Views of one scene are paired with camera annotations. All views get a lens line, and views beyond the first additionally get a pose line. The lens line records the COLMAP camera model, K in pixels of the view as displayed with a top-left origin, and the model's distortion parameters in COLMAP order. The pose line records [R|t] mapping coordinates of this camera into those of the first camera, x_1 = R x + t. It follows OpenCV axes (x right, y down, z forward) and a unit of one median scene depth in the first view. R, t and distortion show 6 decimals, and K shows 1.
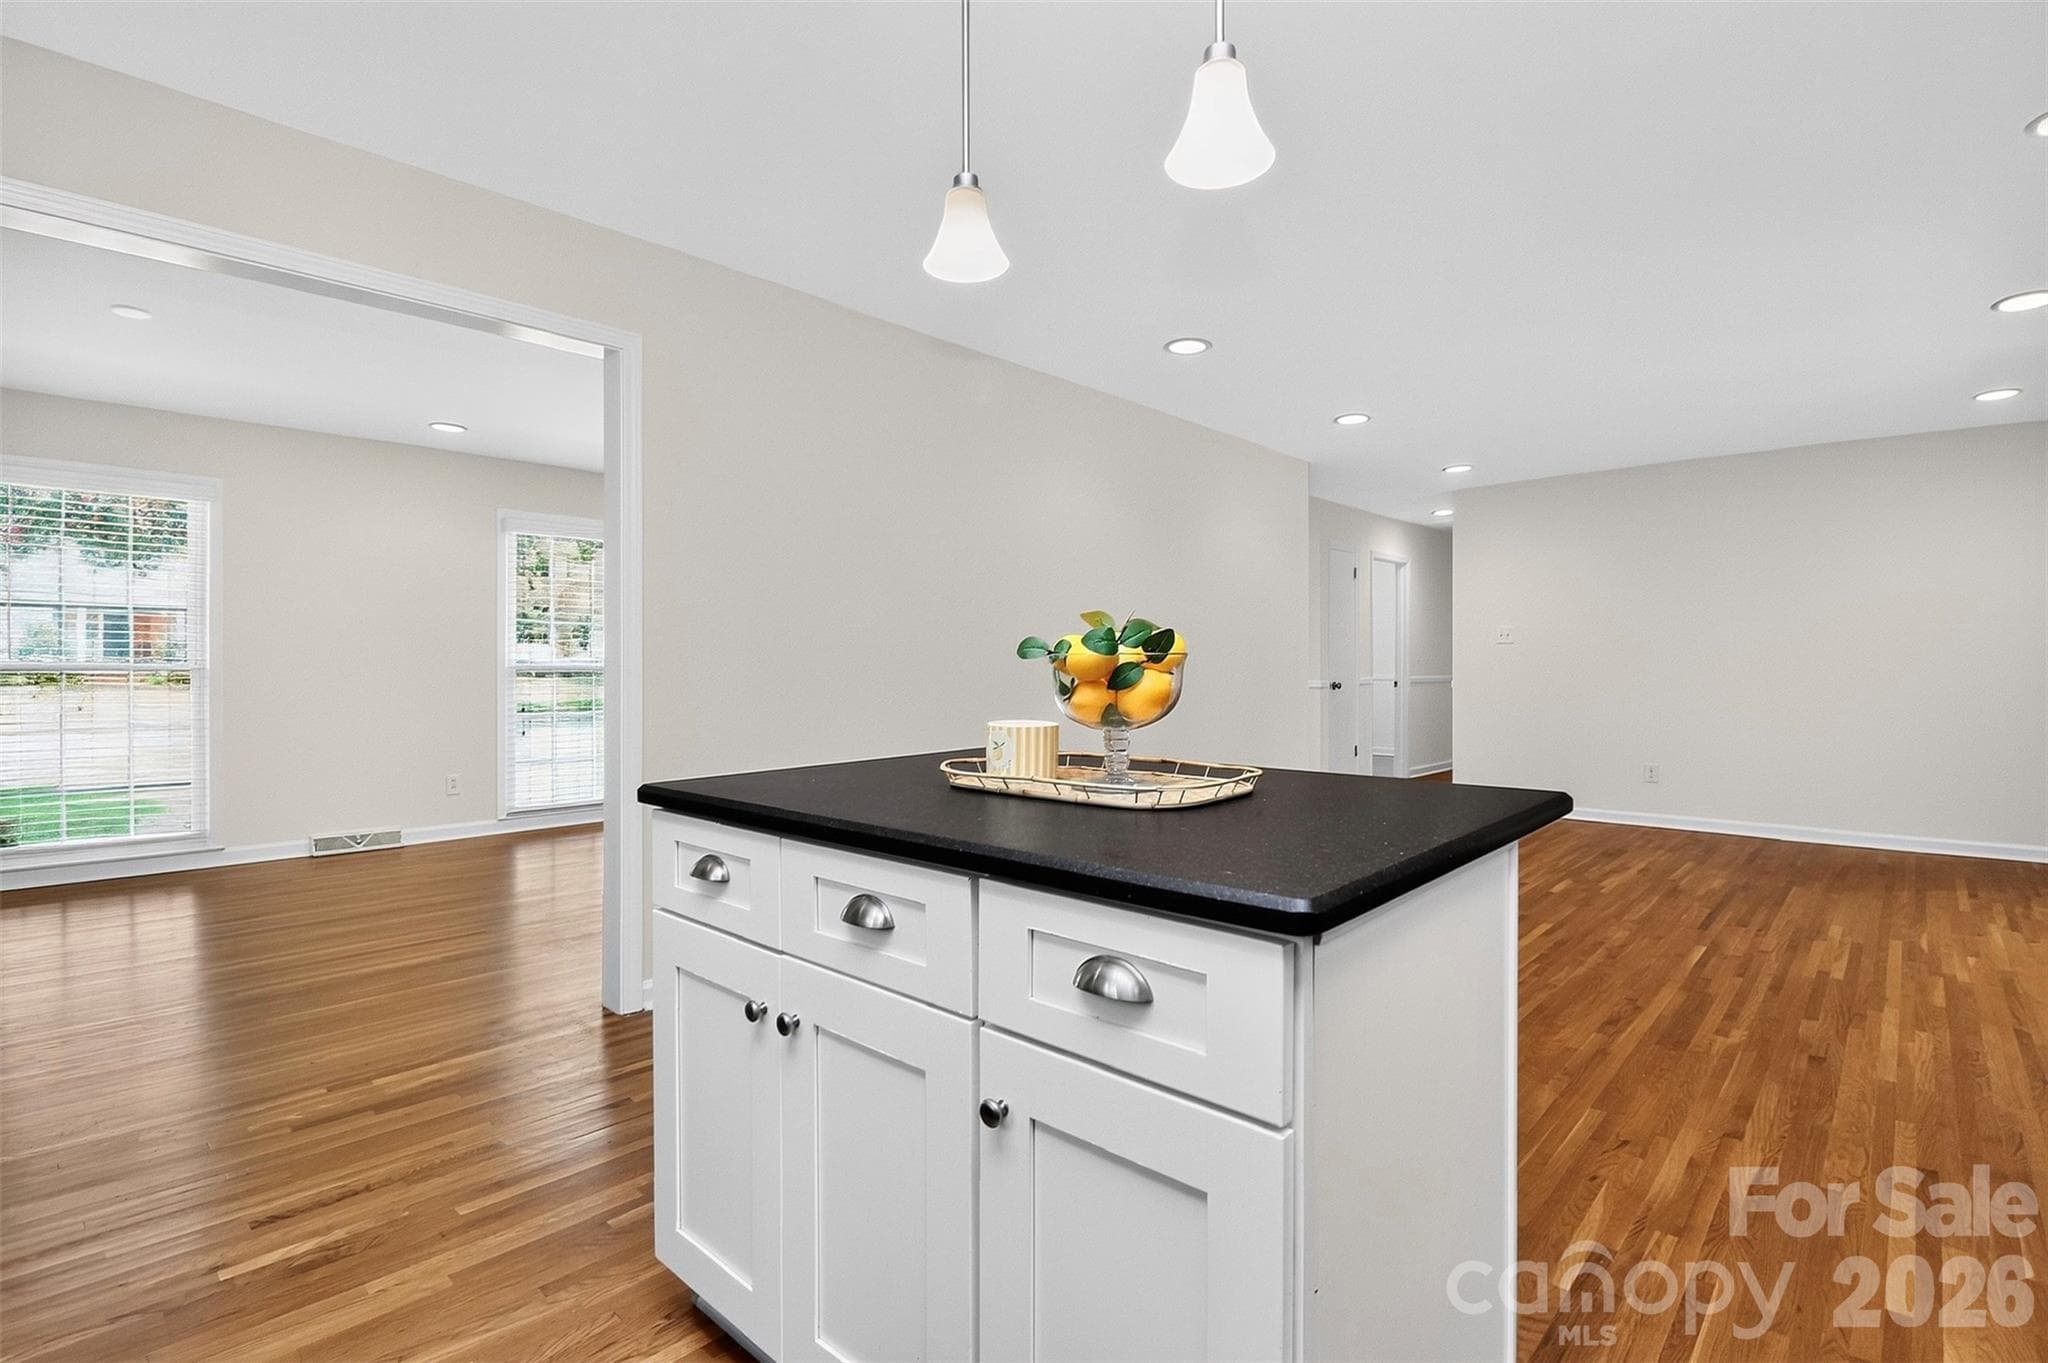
lens RADIAL K [[969.6, 0, 1017.1], [0, 969.6, 671.4], [0, 0, 1]] dist [0.002808, -0.013425]
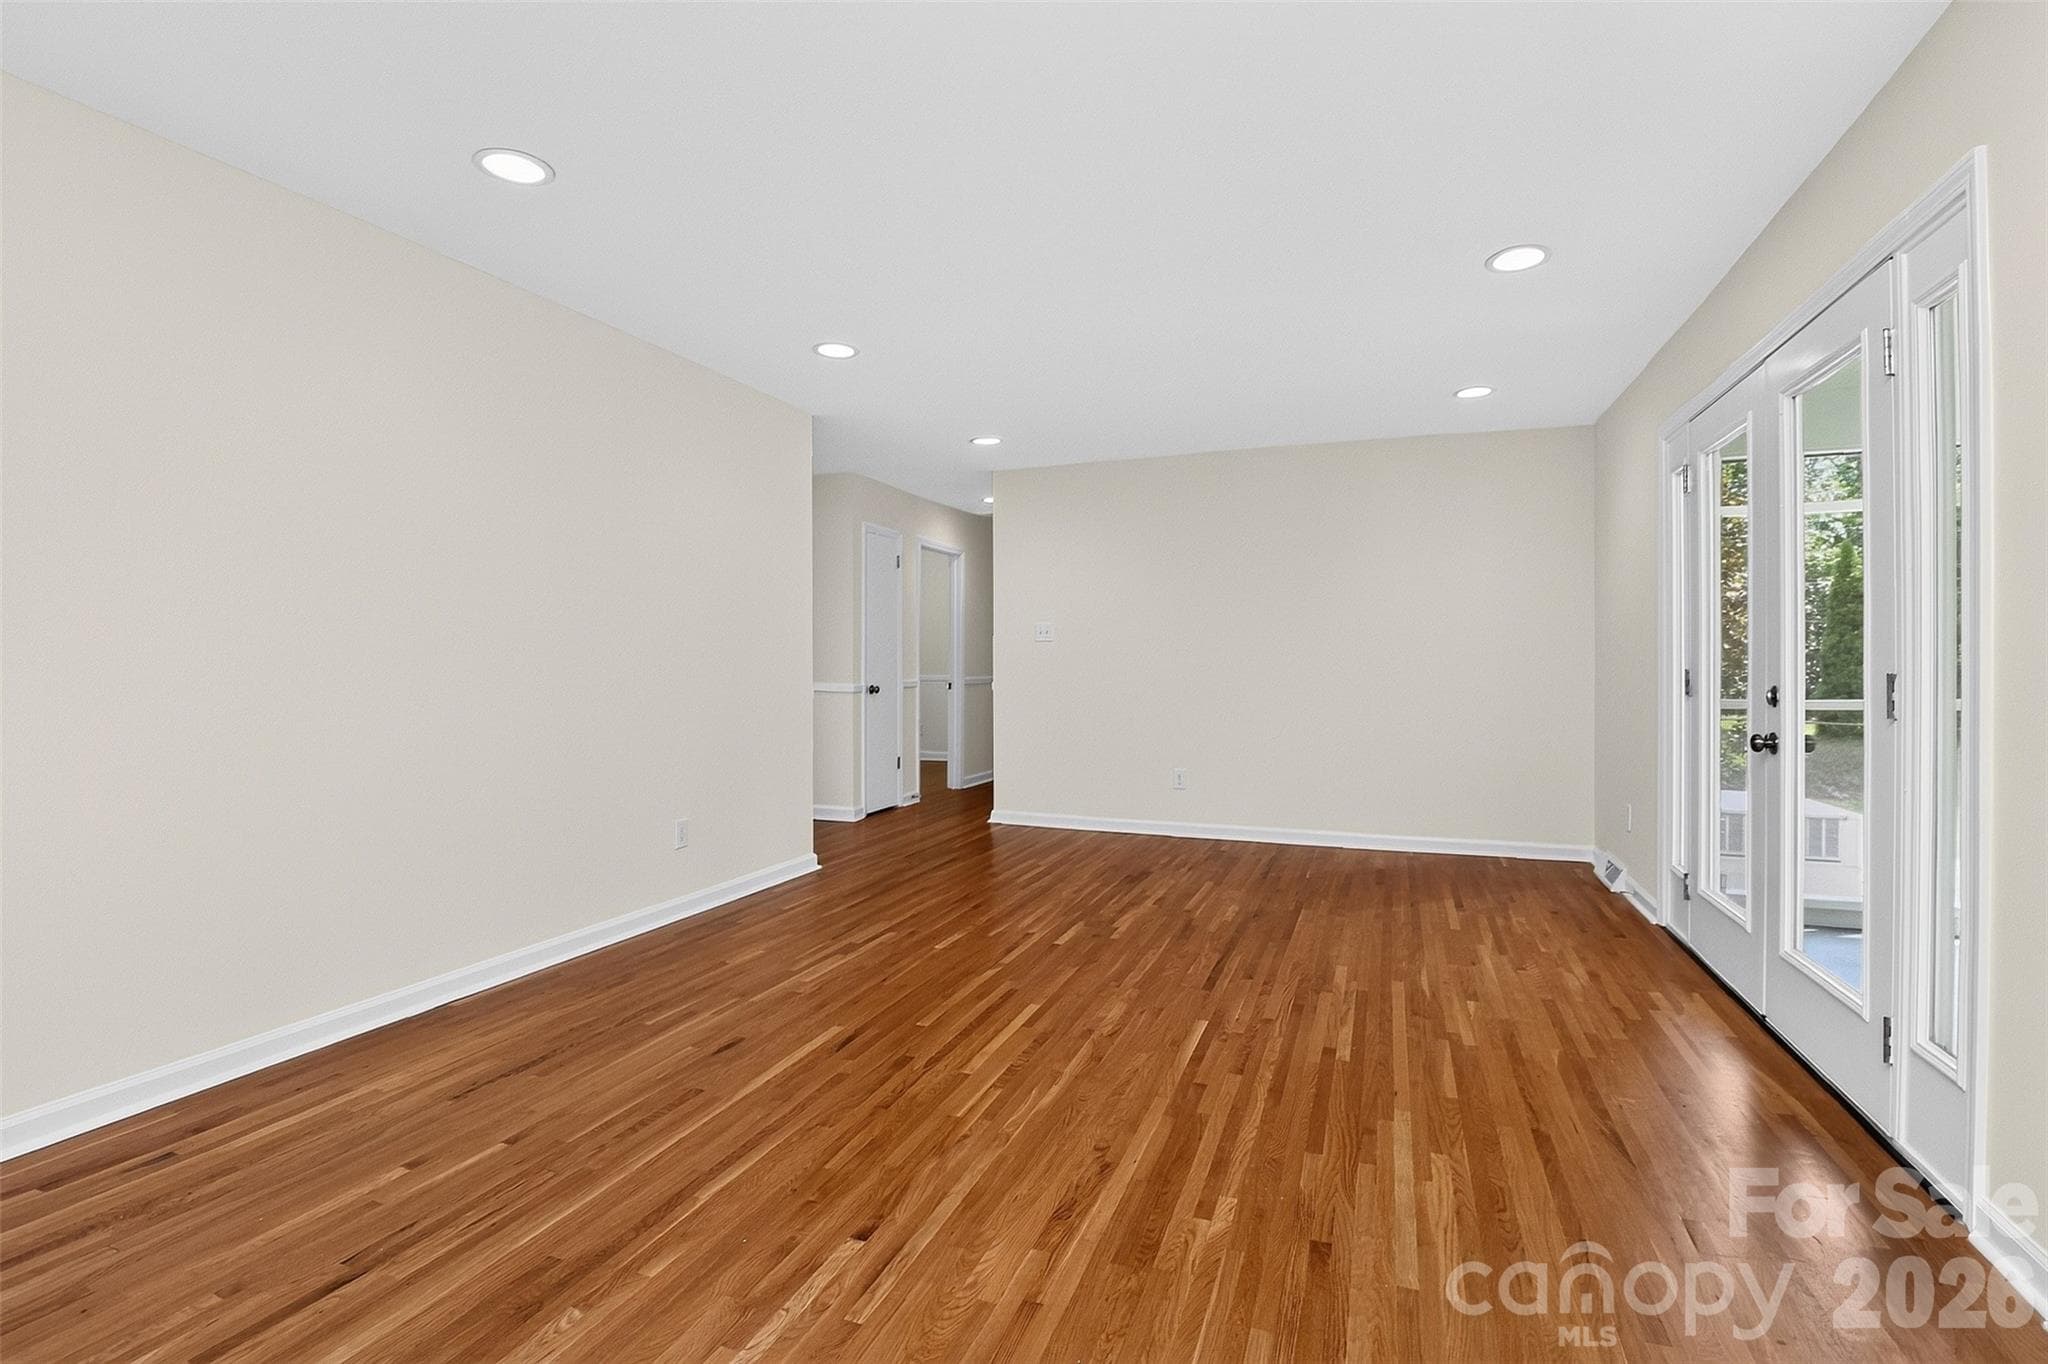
lens RADIAL K [[969.6, 0, 1017.1], [0, 969.6, 671.9], [0, 0, 1]] dist [0.002808, -0.013425]
pose [[0.927459, -0.004121, 0.373903, 0.271342], [0.003738, 0.999991, 0.001751, -0.004348], [-0.373907, -0.000226, 0.927466, 0.319890]]
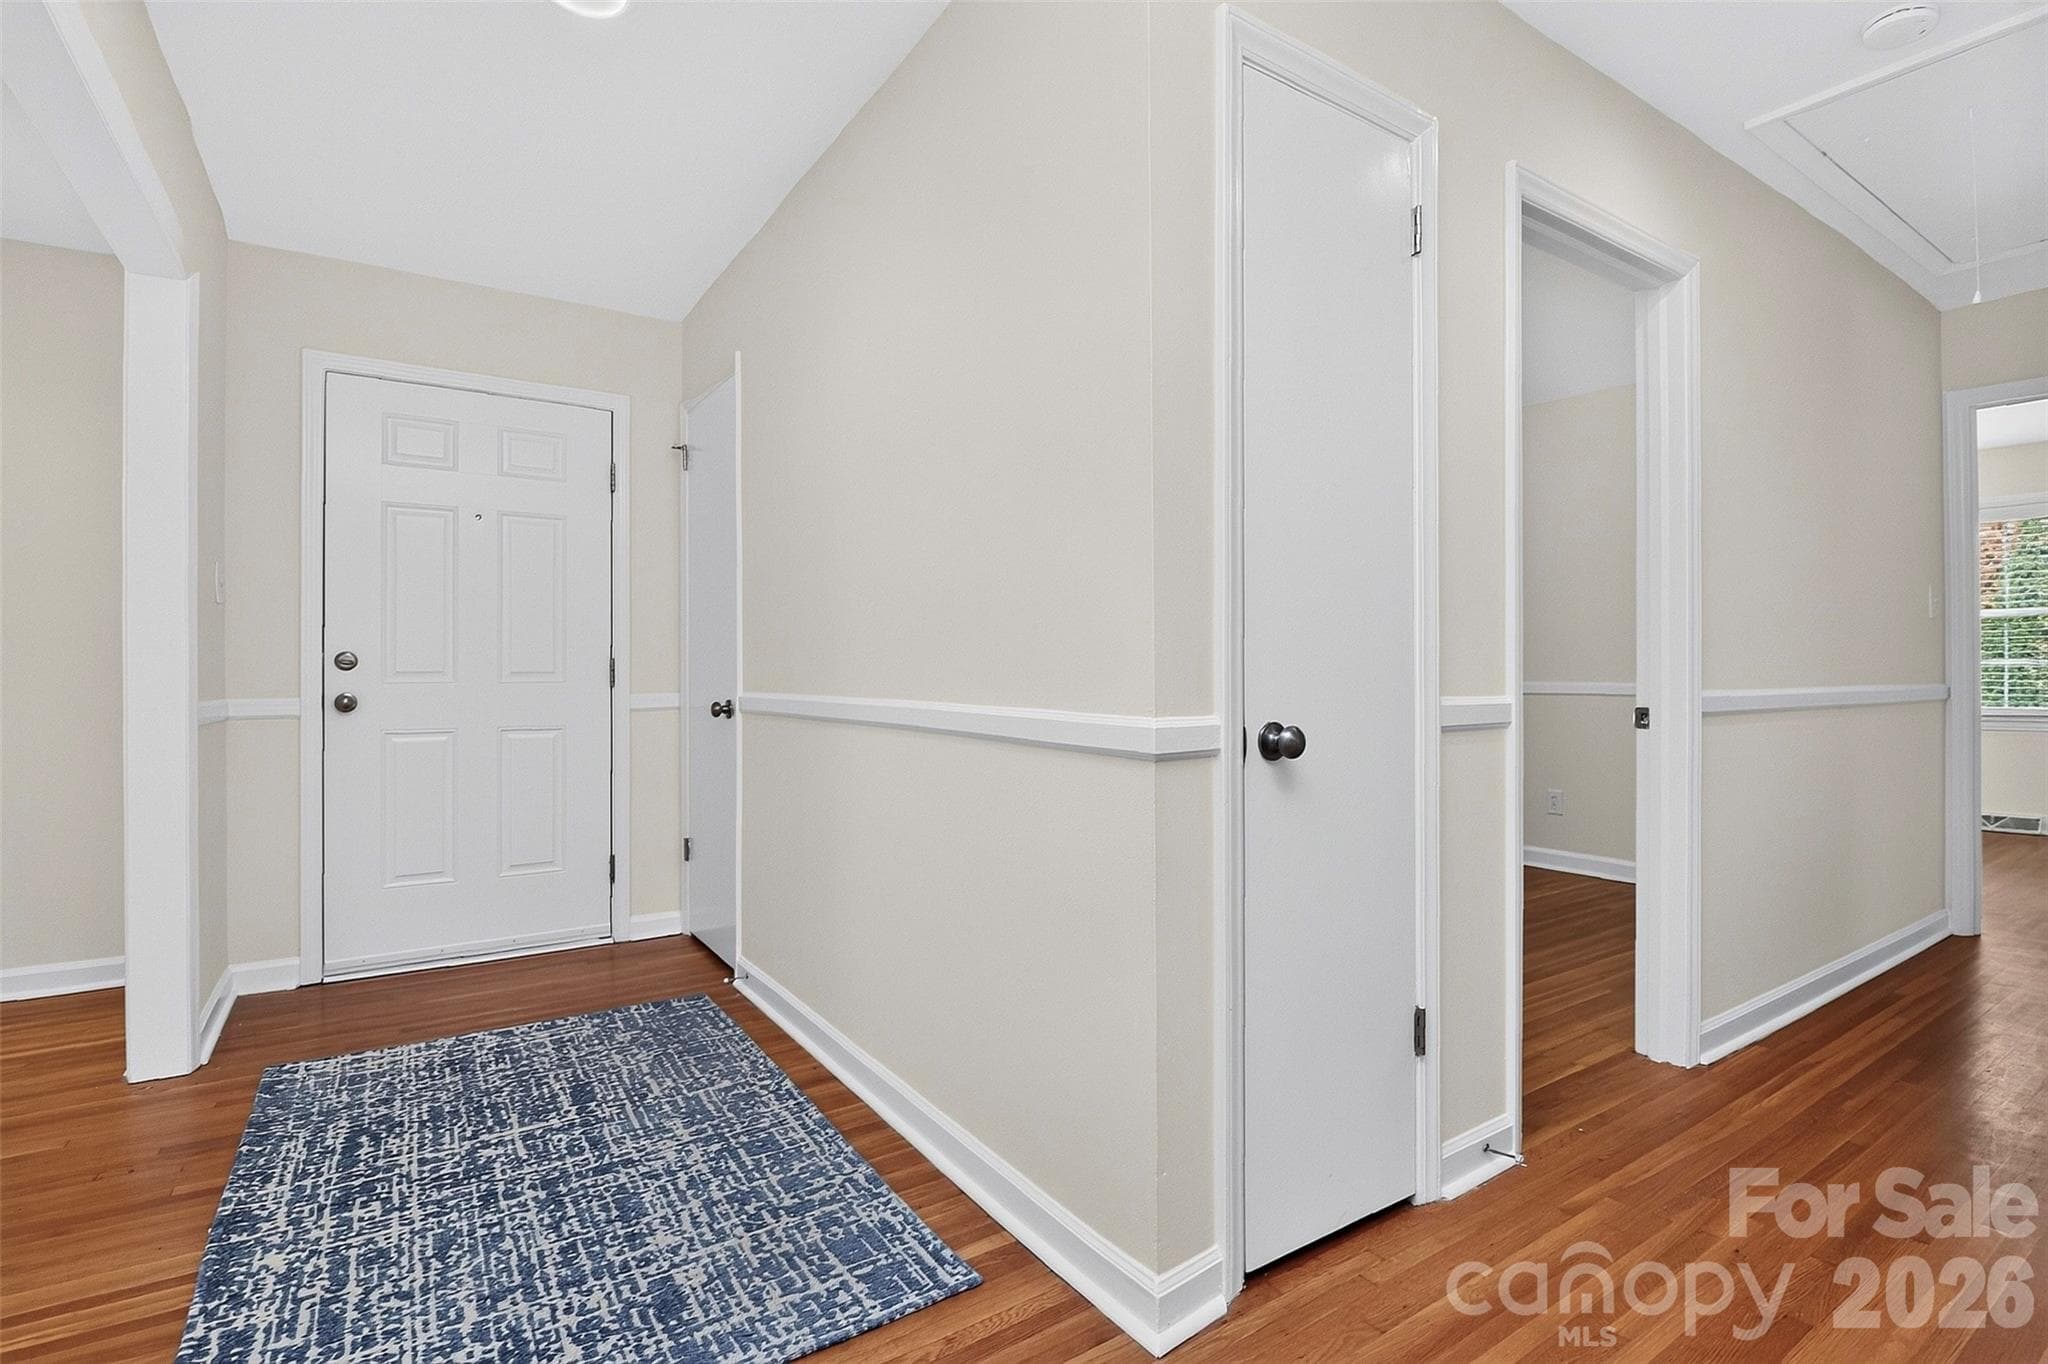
lens RADIAL K [[969.6, 0, 1017.1], [0, 969.6, 671.9], [0, 0, 1]] dist [0.002808, -0.013425]
pose [[0.973443, -0.003906, -0.228898, 0.710308], [0.002612, 0.999979, -0.005958, 0.002362], [0.228916, 0.005202, 0.973432, 1.744817]]
